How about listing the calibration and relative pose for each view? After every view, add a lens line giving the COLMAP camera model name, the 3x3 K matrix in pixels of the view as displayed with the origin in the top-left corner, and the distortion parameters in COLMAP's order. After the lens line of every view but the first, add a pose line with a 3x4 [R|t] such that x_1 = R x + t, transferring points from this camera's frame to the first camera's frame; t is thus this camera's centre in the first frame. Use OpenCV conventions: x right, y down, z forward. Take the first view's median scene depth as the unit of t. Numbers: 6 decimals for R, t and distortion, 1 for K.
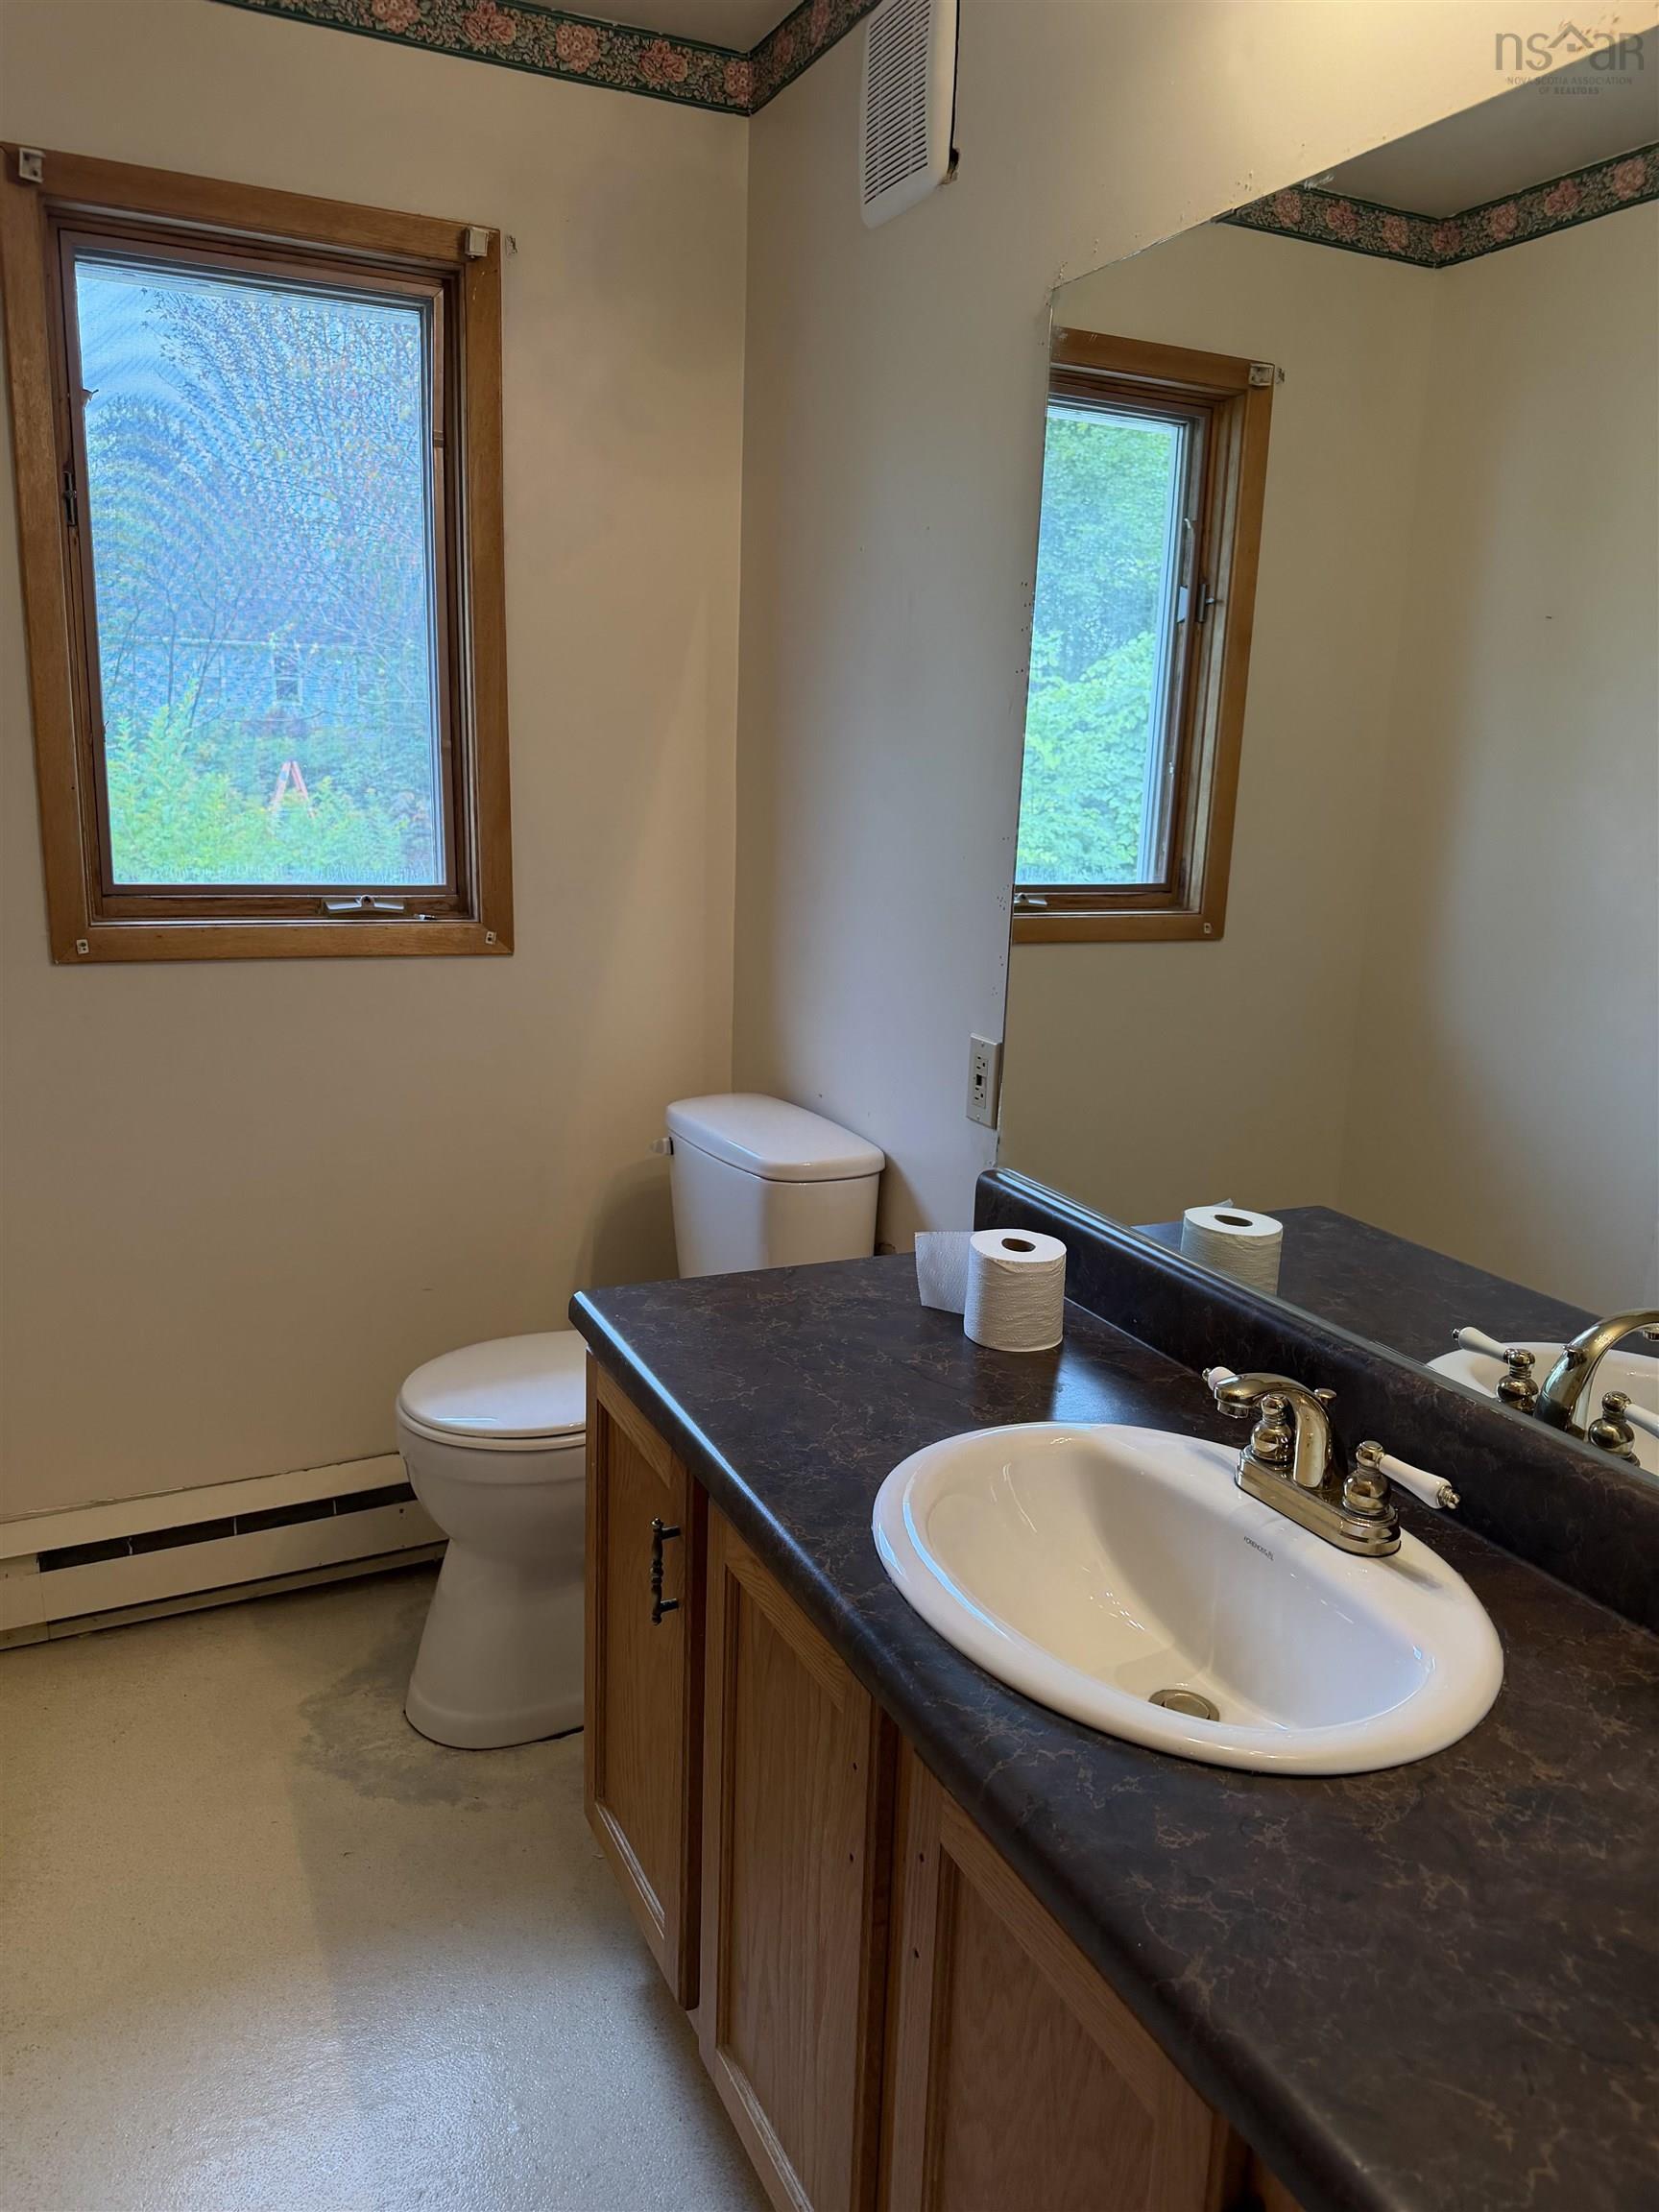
lens RADIAL K [[1537.2, 0, 832.0], [0, 1537.2, 1100.2], [0, 0, 1]] dist [0.002709, -0.014424]
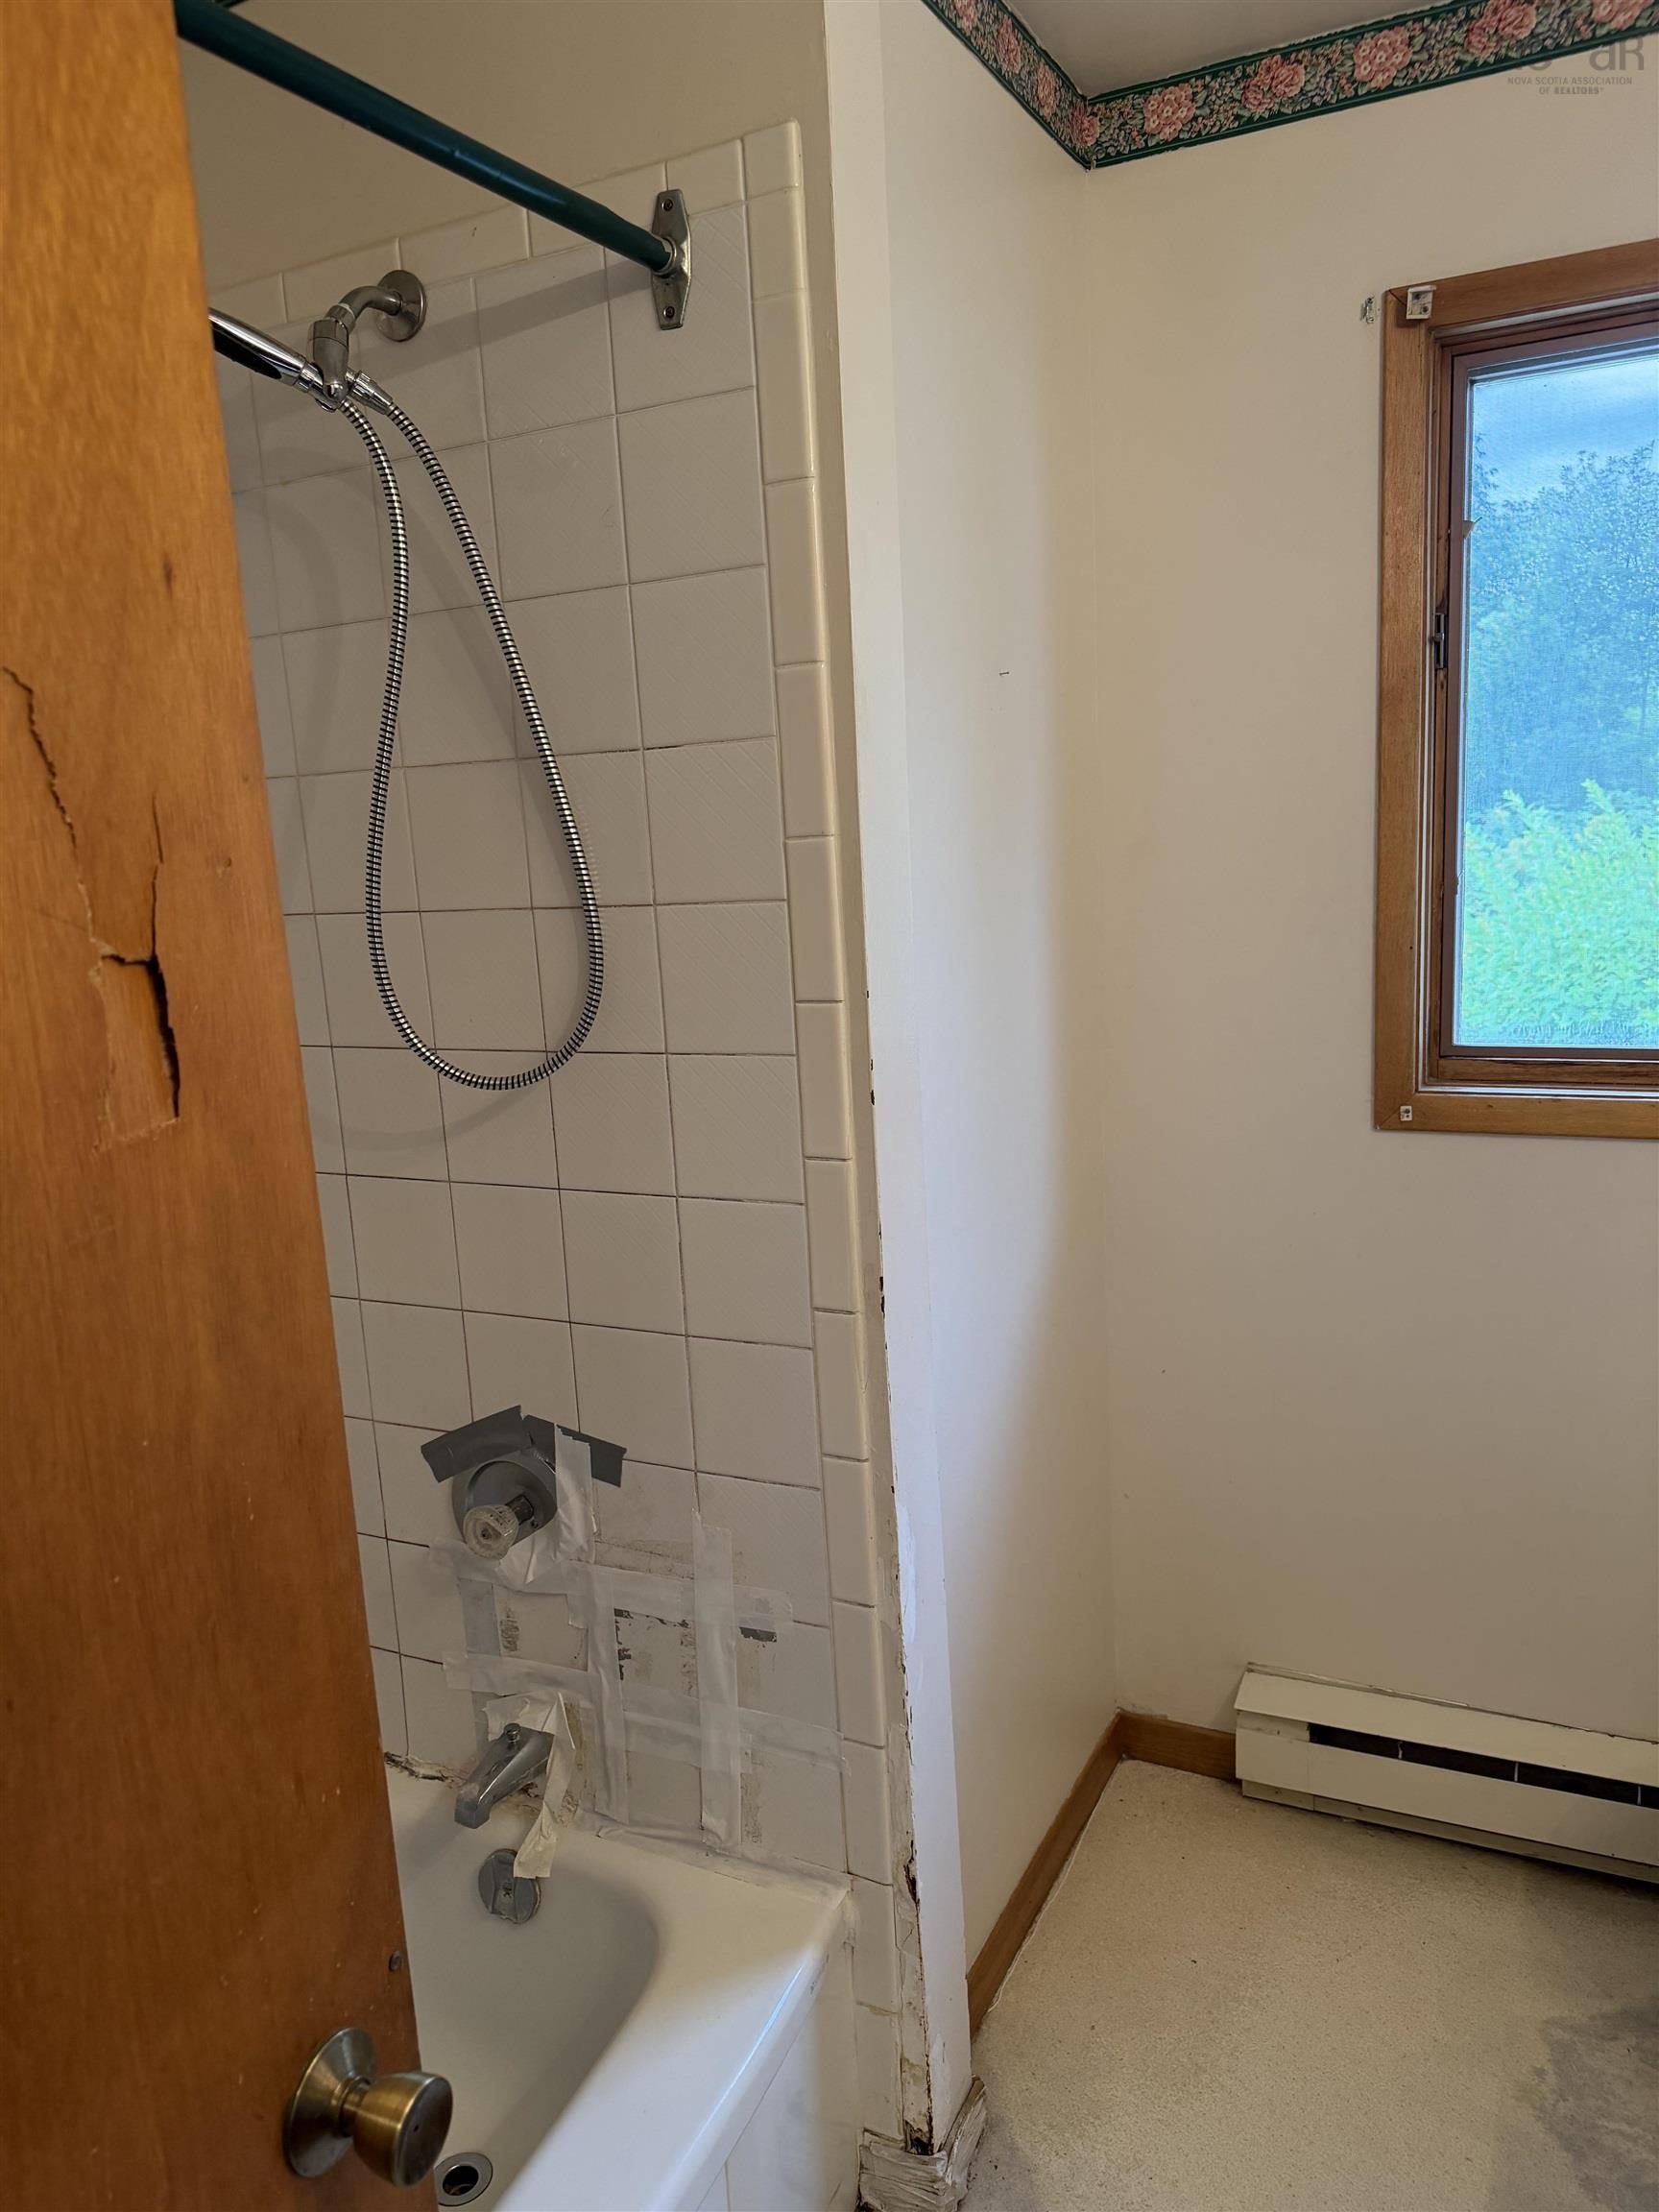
lens RADIAL K [[1537.2, 0, 832.8], [0, 1537.2, 1114.4], [0, 0, 1]] dist [0.002709, -0.014424]
pose [[0.592063, 0.080260, -0.801885, 0.060127], [-0.103678, 0.994346, 0.022974, -0.085323], [0.799195, 0.069536, 0.597037, 0.158608]]
